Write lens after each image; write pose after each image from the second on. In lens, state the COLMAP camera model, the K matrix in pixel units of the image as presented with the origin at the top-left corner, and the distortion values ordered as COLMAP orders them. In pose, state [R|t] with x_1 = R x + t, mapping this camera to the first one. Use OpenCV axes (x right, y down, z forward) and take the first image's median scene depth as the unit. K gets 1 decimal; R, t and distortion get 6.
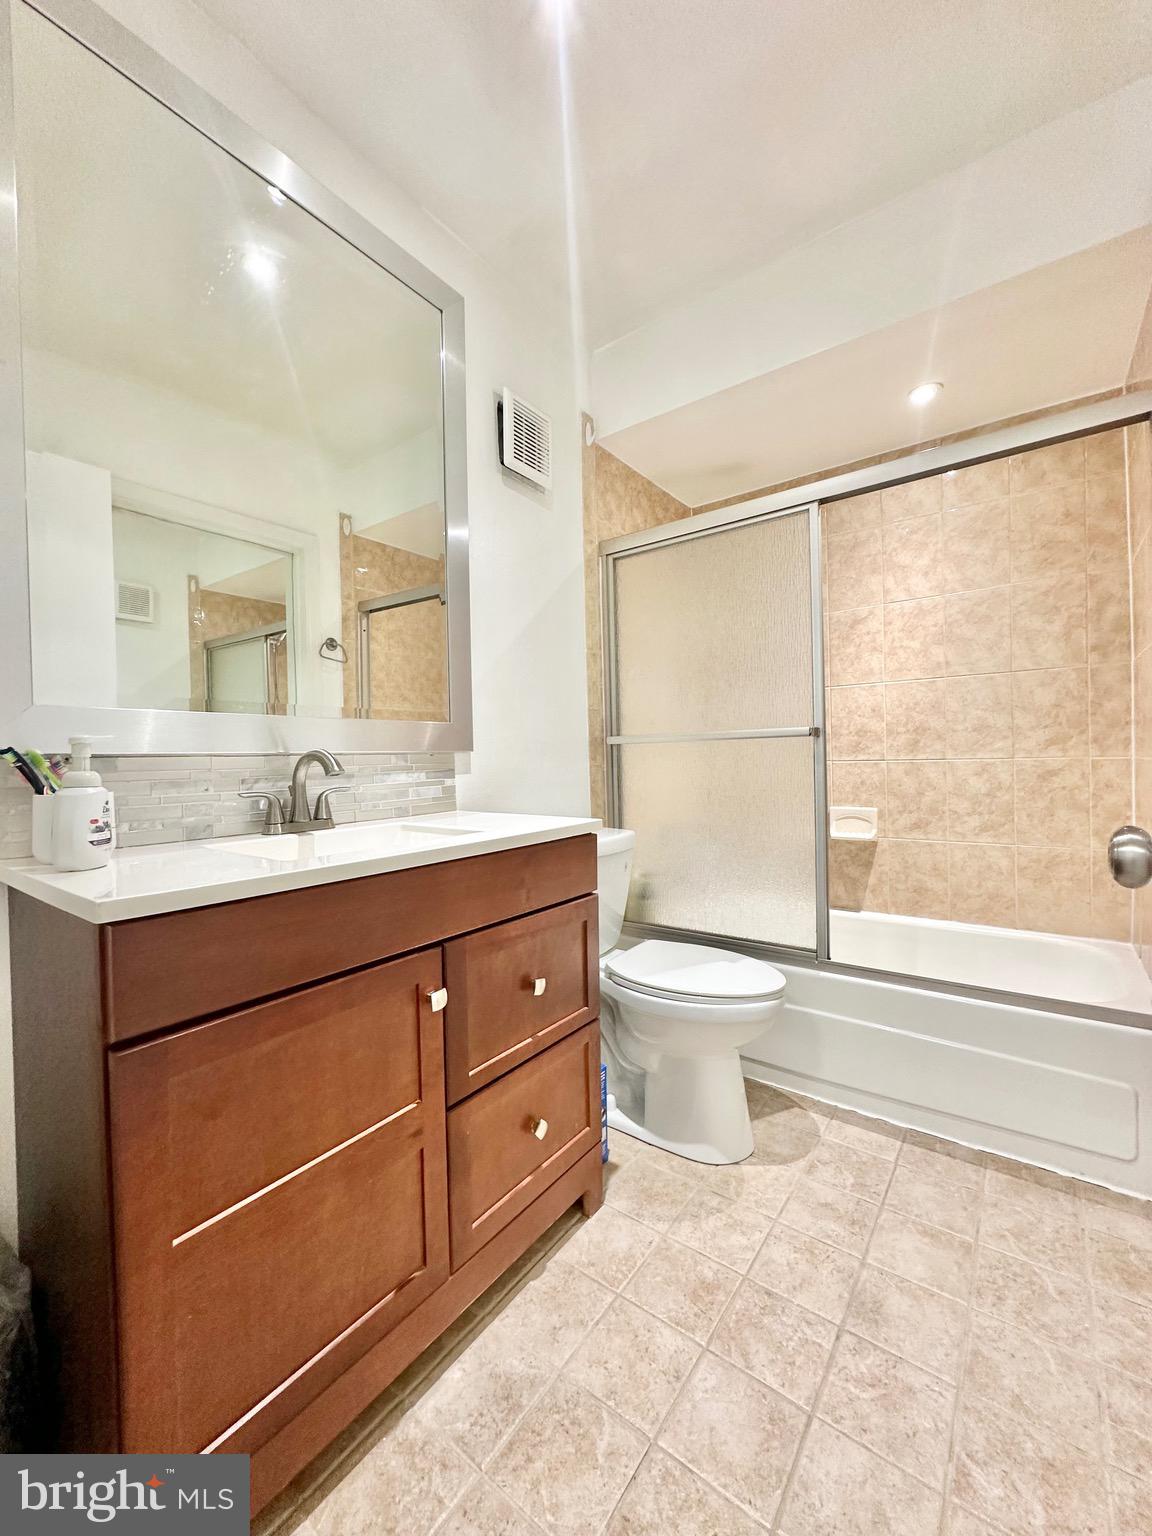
lens RADIAL K [[609.0, 0, 578.4], [0, 609.0, 767.1], [0, 0, 1]] dist [-0.000861, 0.000182]
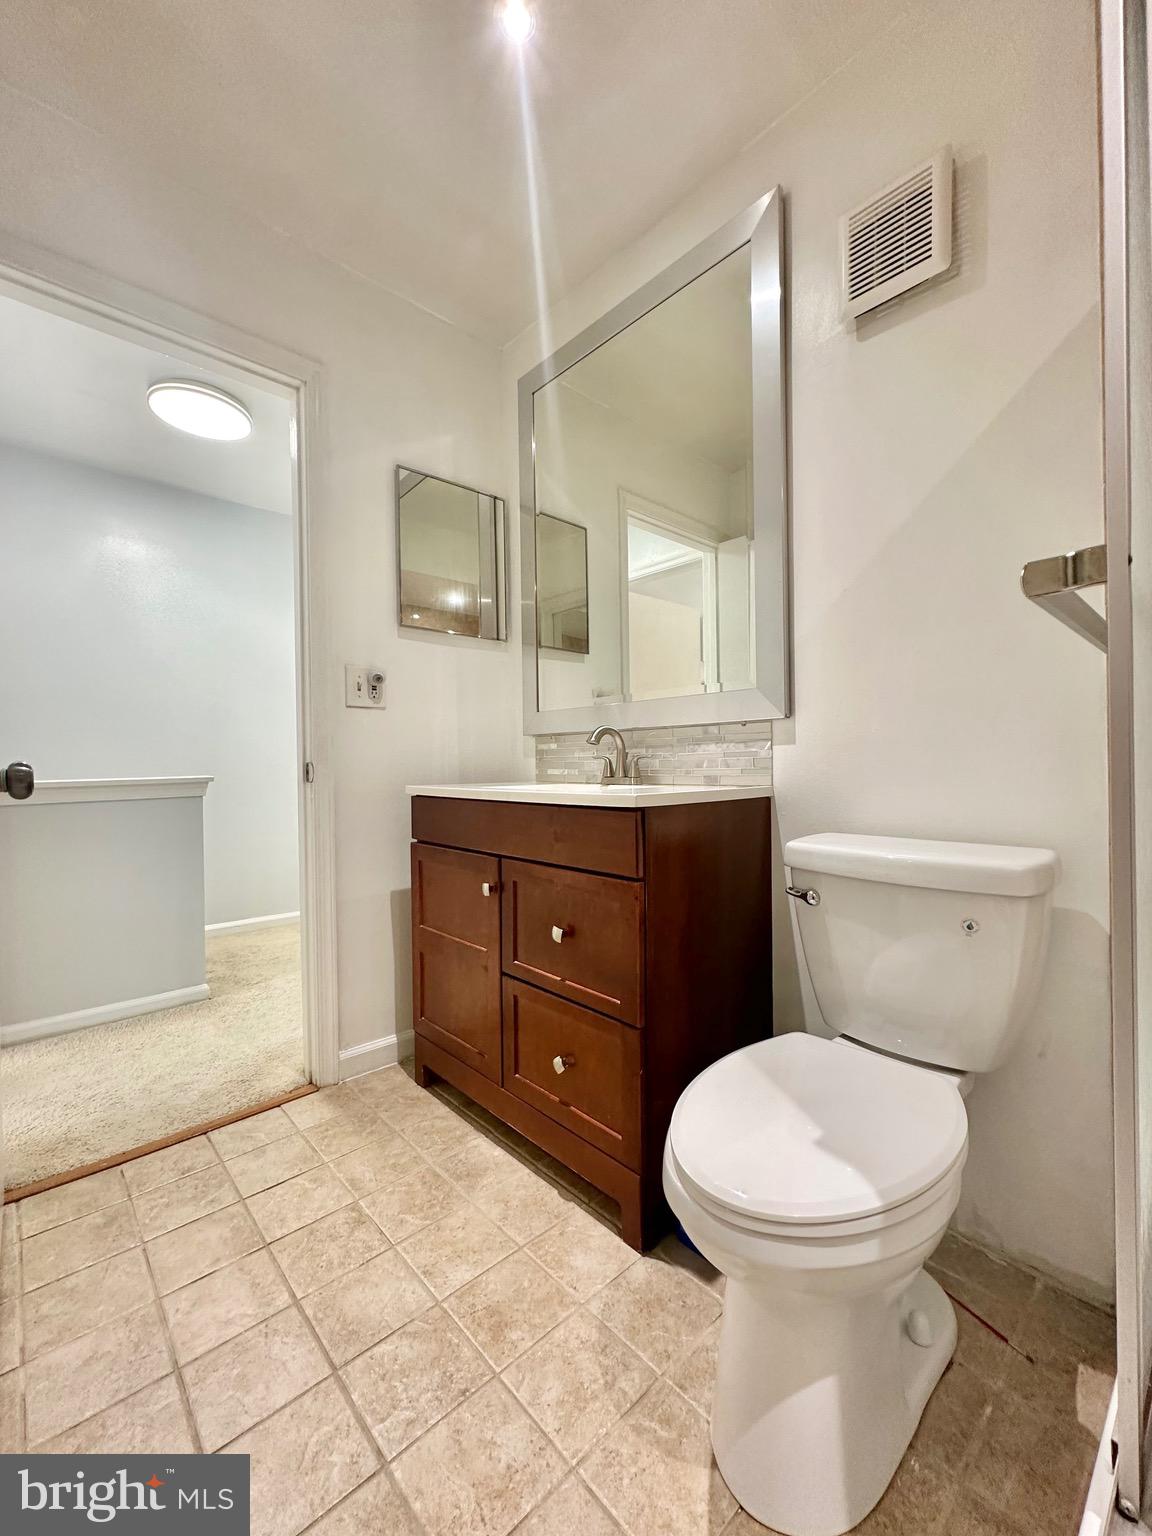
lens RADIAL K [[609.0, 0, 578.4], [0, 609.0, 767.1], [0, 0, 1]] dist [-0.000861, 0.000182]
pose [[-0.173604, 0.024482, -0.984511, 1.128304], [-0.002368, 0.999678, 0.025277, 0.035384], [0.984813, 0.006720, -0.173490, 1.378899]]
